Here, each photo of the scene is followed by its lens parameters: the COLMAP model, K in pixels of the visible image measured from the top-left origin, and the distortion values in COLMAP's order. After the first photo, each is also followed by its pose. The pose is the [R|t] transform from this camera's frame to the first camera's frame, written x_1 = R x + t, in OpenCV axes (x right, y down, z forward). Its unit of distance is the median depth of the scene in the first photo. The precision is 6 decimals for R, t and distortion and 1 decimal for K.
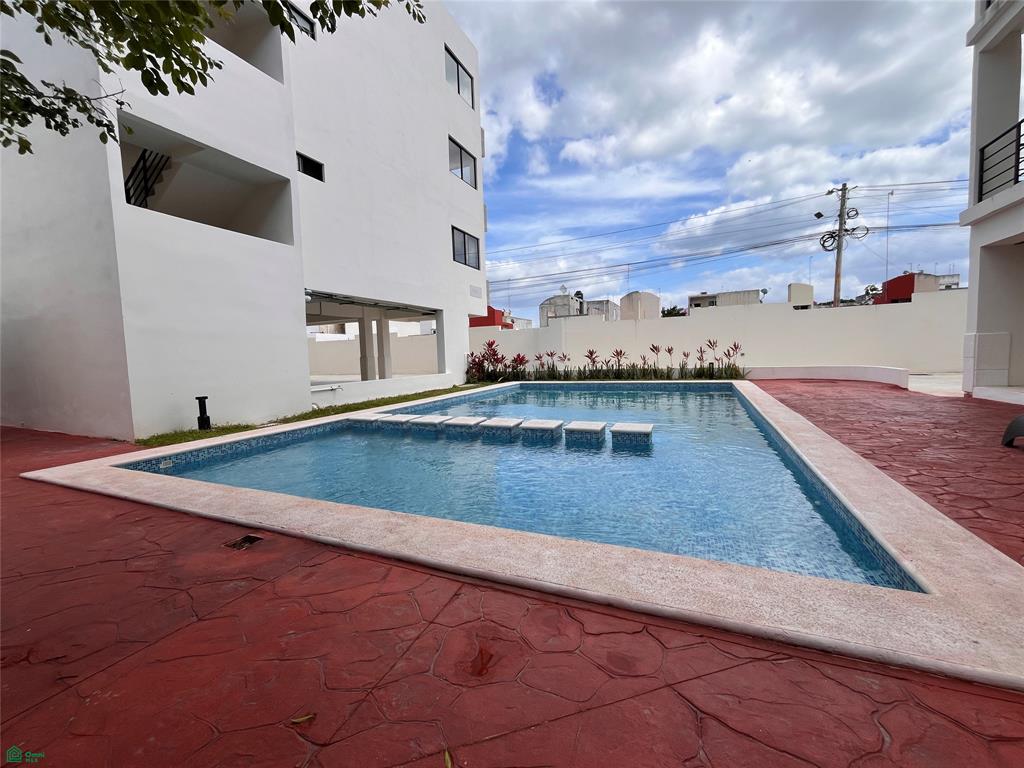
lens RADIAL K [[420.9, 0, 512.0], [0, 420.9, 384.0], [0, 0, 1]] dist [-0.003198, -0.000455]
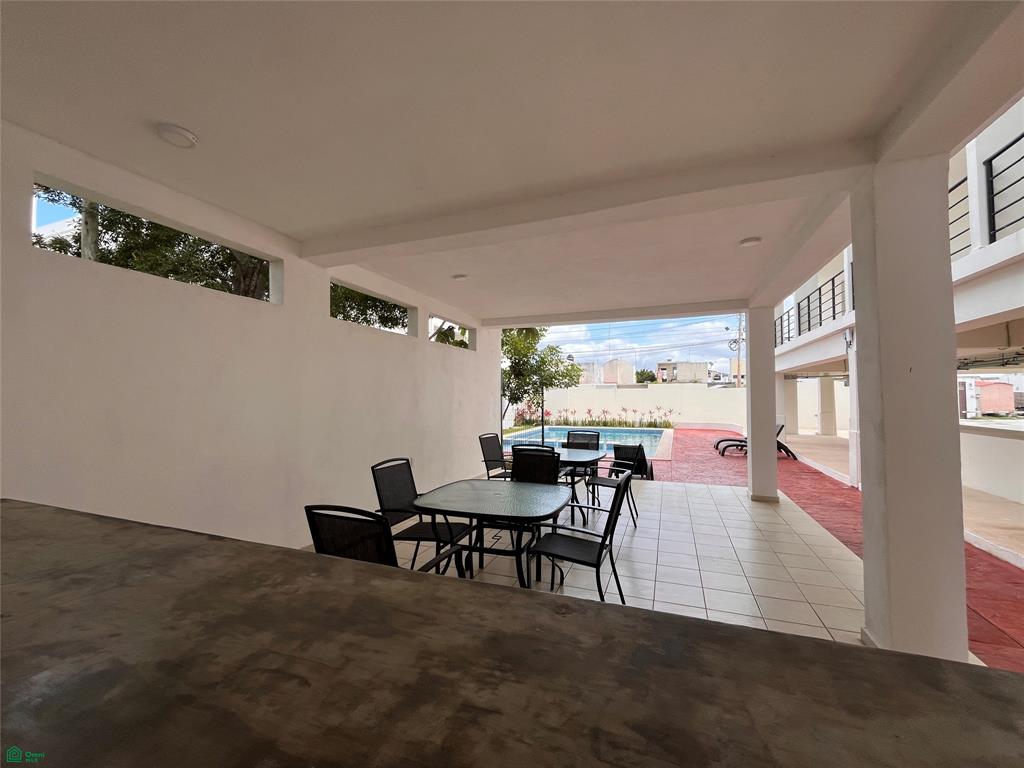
lens RADIAL K [[420.9, 0, 512.0], [0, 420.9, 384.0], [0, 0, 1]] dist [-0.003198, -0.000455]
pose [[0.998409, 0.035951, 0.043442, -0.214311], [-0.031194, 0.993917, -0.105618, 0.009807], [-0.046975, 0.104095, 0.993457, -0.734938]]
